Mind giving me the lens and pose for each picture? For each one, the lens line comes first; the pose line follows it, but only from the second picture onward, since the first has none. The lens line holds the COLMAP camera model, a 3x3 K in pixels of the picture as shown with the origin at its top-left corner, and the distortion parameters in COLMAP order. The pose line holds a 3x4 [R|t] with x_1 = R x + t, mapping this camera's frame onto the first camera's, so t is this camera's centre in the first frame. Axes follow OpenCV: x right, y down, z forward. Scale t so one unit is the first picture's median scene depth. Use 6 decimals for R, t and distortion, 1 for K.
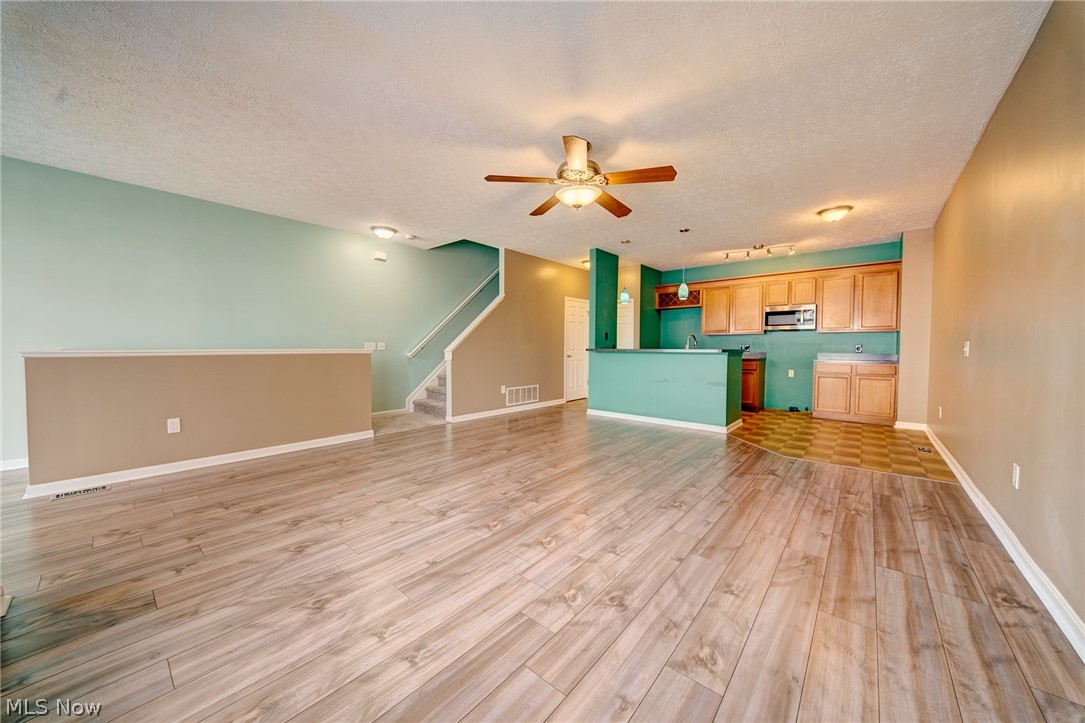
lens RADIAL K [[382.9, 0, 542.5], [0, 382.9, 361.5], [0, 0, 1]] dist [0.000065, -0.000027]
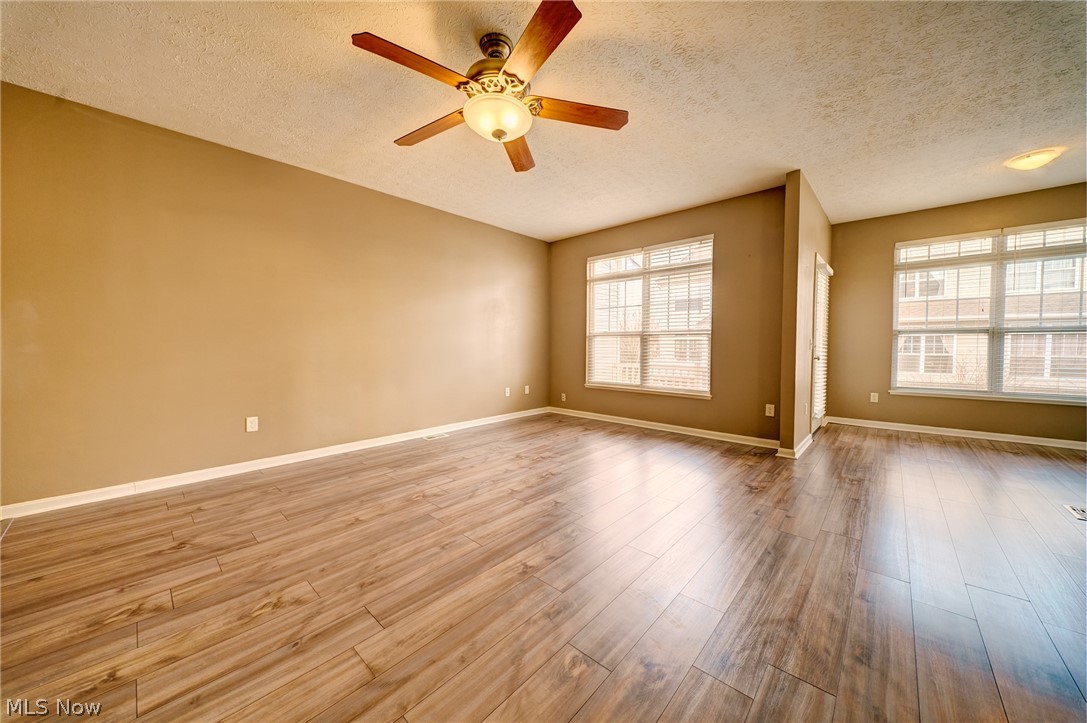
lens RADIAL K [[383.6, 0, 543.5], [0, 383.6, 361.5], [0, 0, 1]] dist [0.000065, -0.000027]
pose [[-0.999490, -0.004525, 0.031613, -0.011765], [-0.001962, 0.996741, 0.080644, -0.073025], [-0.031875, 0.080541, -0.996242, 2.046332]]
